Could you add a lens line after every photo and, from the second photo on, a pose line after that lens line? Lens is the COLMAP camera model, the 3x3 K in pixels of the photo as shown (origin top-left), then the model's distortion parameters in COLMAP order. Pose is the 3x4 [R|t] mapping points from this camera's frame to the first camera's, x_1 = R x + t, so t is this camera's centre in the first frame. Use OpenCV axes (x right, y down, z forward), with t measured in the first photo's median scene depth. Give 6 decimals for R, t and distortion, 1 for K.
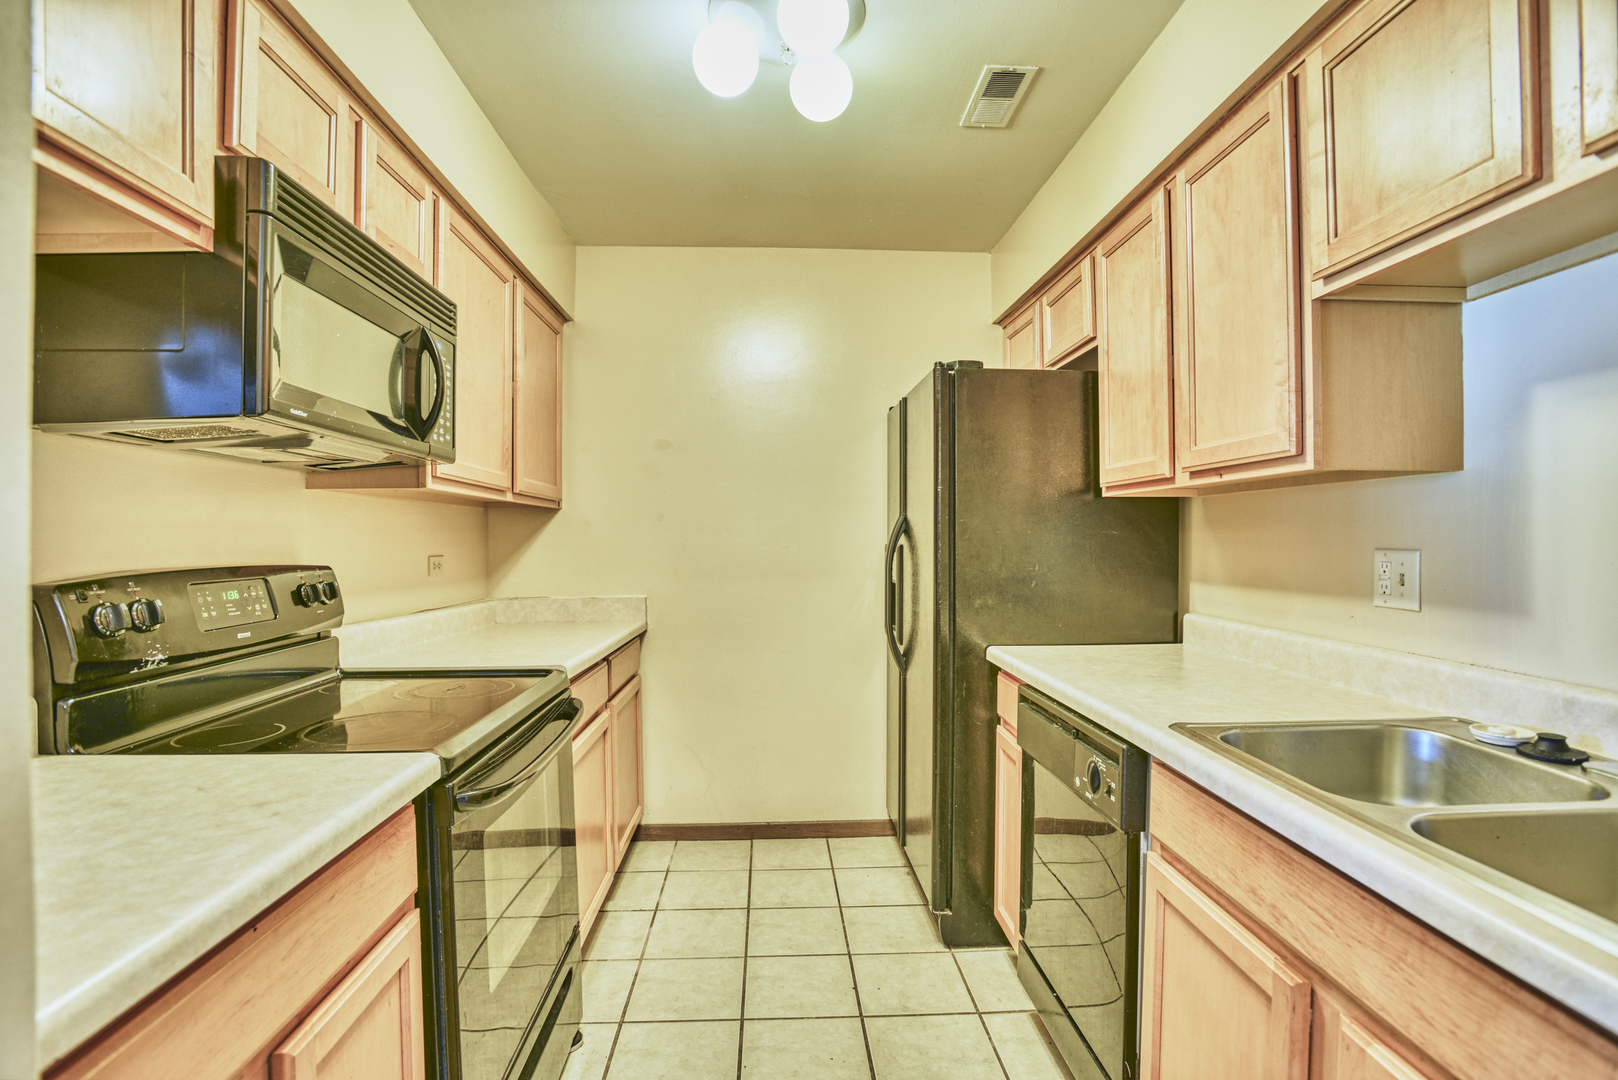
lens RADIAL K [[772.3, 0, 809.0], [0, 772.3, 540.0], [0, 0, 1]] dist [-0.056395, 0.014759]
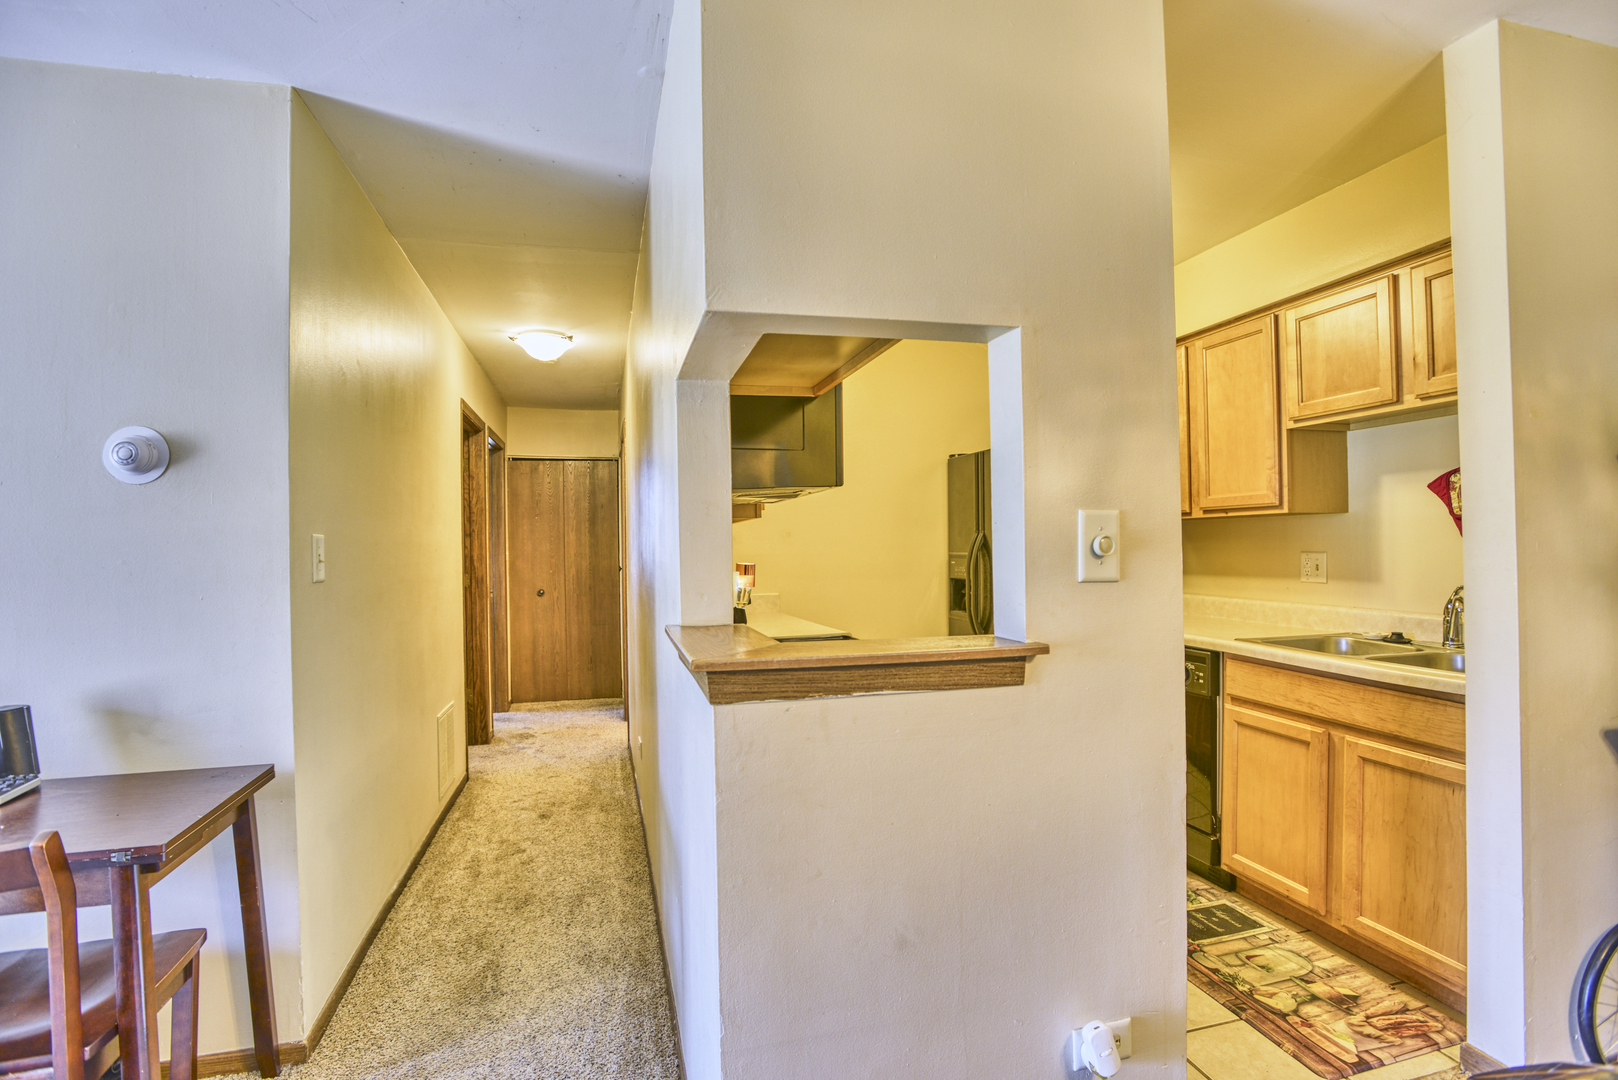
lens RADIAL K [[772.3, 0, 809.0], [0, 772.3, 540.0], [0, 0, 1]] dist [-0.056395, 0.014759]
pose [[0.977381, -0.006491, 0.211388, -1.008756], [0.009125, 0.999892, -0.011487, -0.008784], [-0.211291, 0.013156, 0.977335, -0.707127]]
